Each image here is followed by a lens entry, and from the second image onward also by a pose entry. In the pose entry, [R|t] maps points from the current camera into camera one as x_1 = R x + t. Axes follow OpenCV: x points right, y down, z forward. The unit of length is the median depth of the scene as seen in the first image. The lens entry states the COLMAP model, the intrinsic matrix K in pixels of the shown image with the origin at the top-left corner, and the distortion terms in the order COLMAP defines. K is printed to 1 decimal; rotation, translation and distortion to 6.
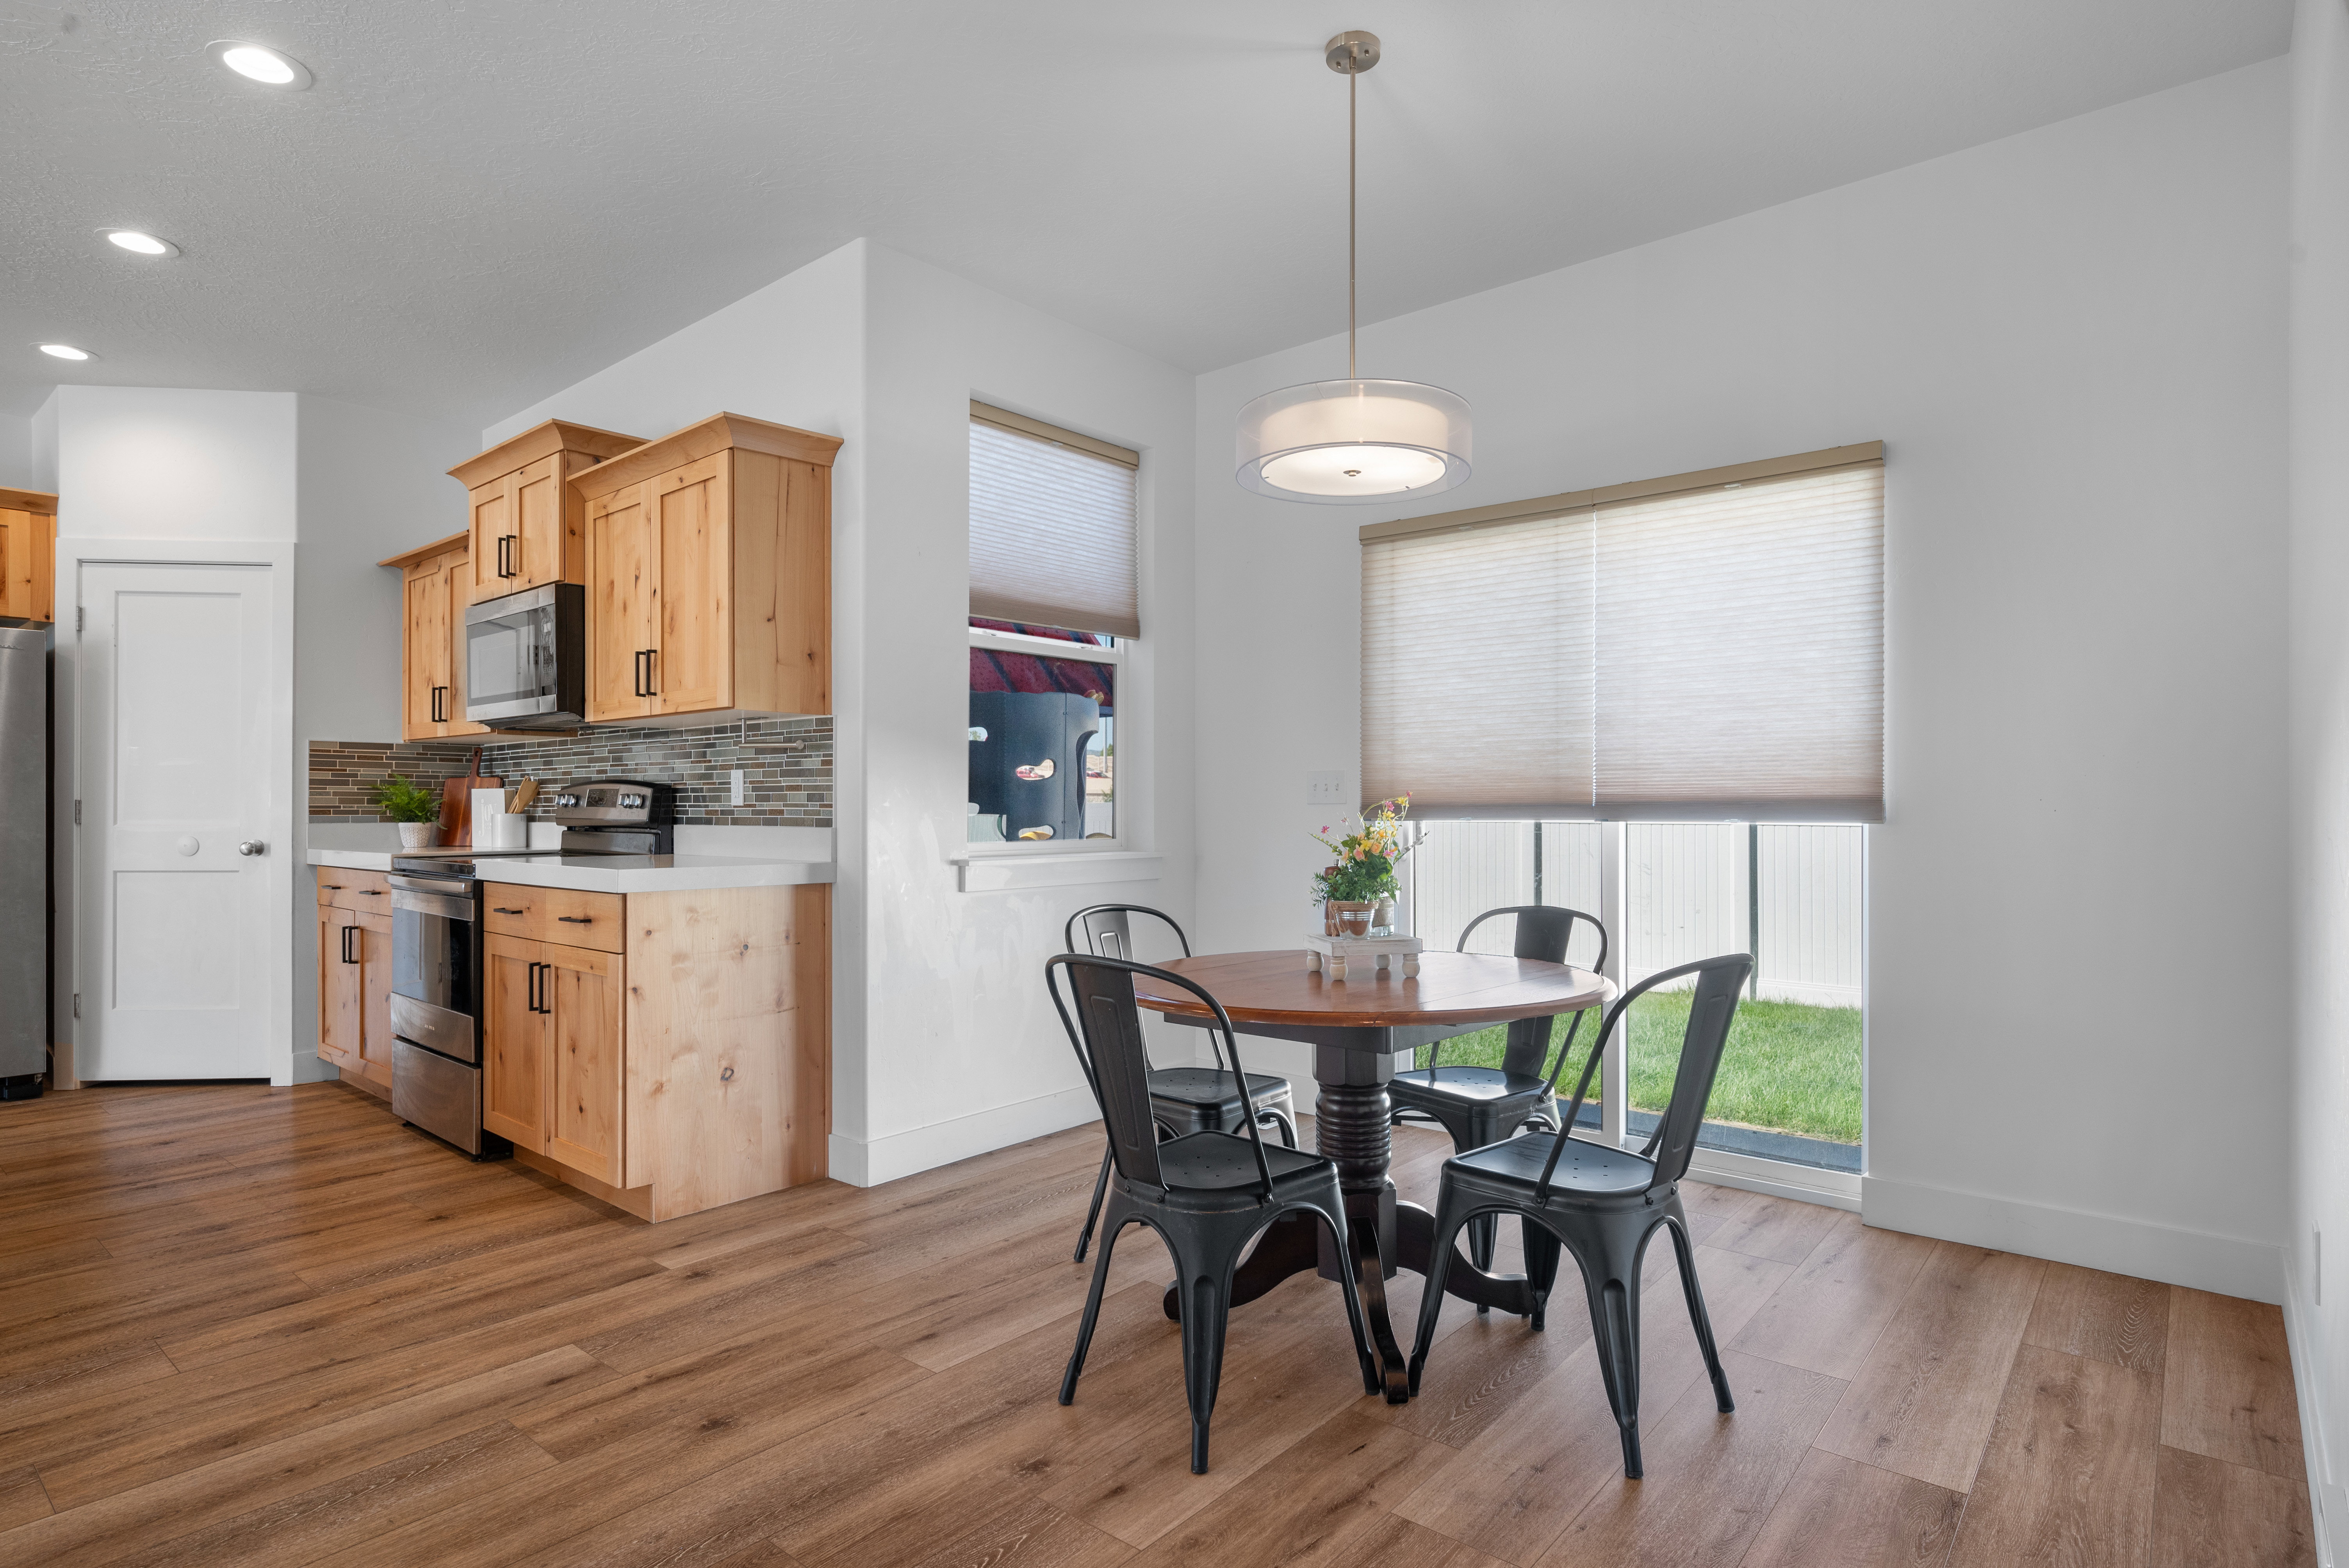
lens RADIAL K [[1249.7, 0, 1253.8], [0, 1249.7, 802.9], [0, 0, 1]] dist [-0.001039, -0.000710]
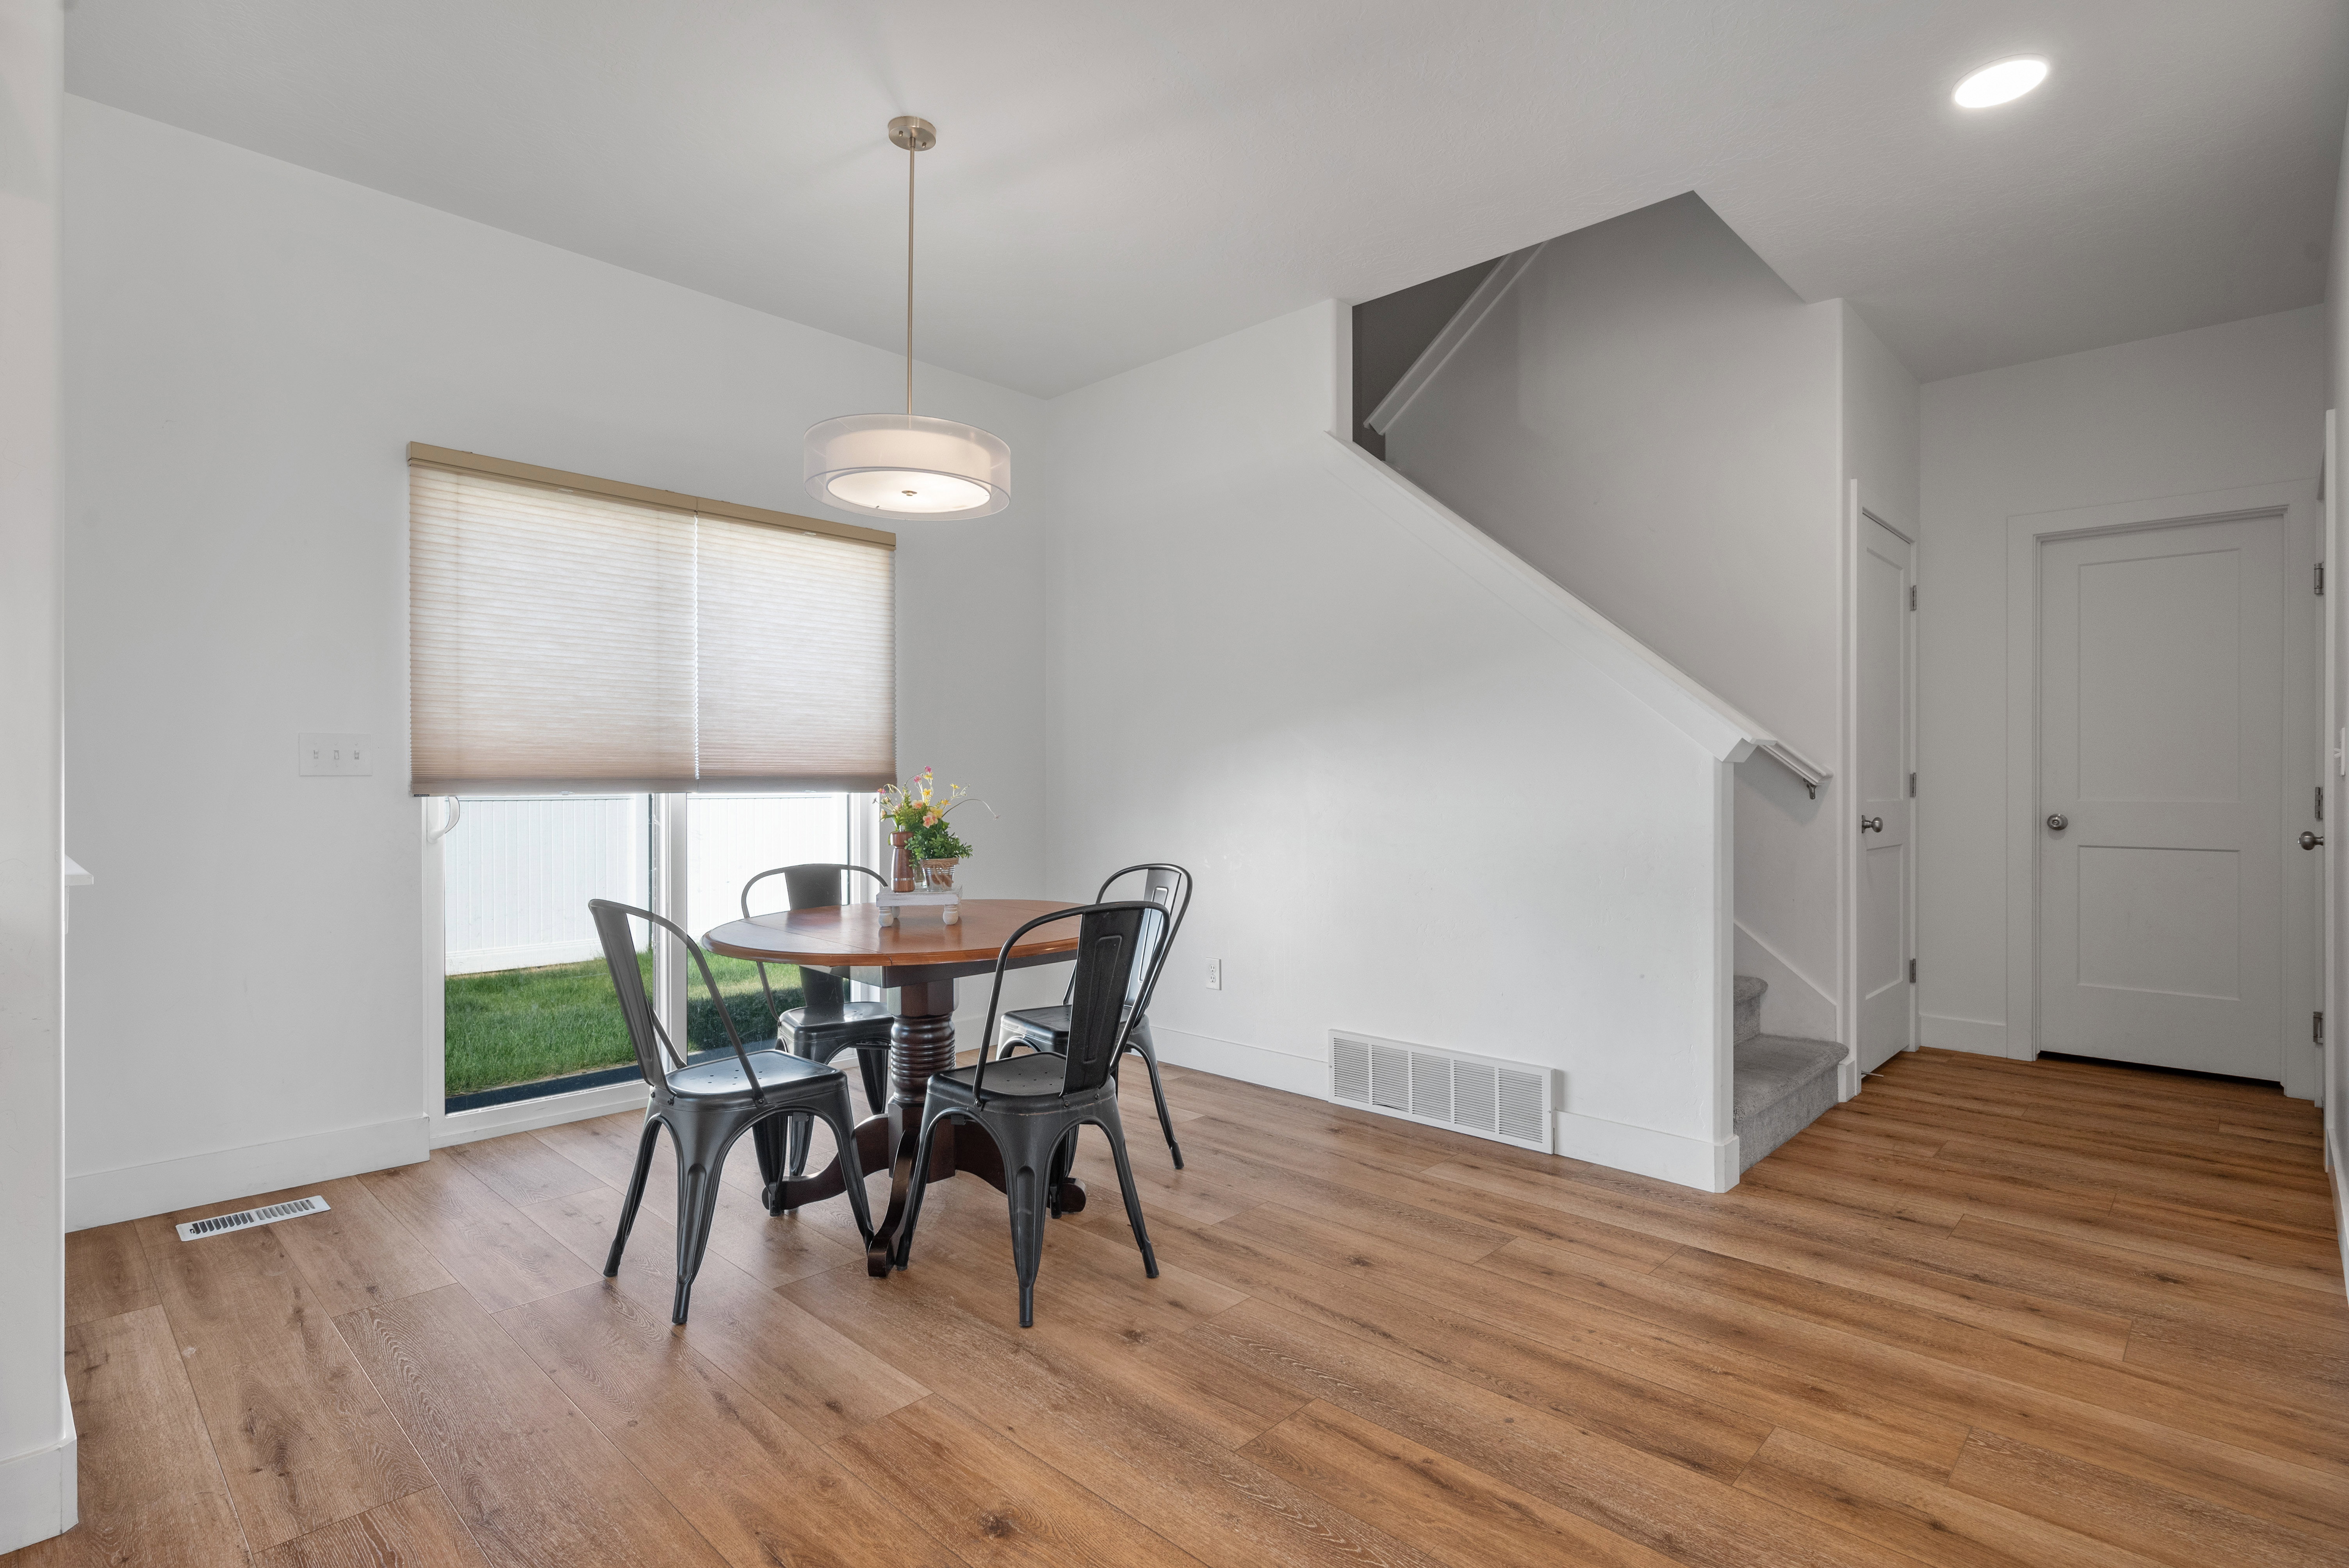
lens RADIAL K [[1153.9, 0, 1150.4], [0, 1153.9, 773.9], [0, 0, 1]] dist [0.003946, -0.001498]
pose [[0.080887, 0.003641, 0.996717, -0.678718], [-0.008311, 0.999961, -0.002979, -0.002660], [-0.996689, -0.008042, 0.080914, 0.475985]]
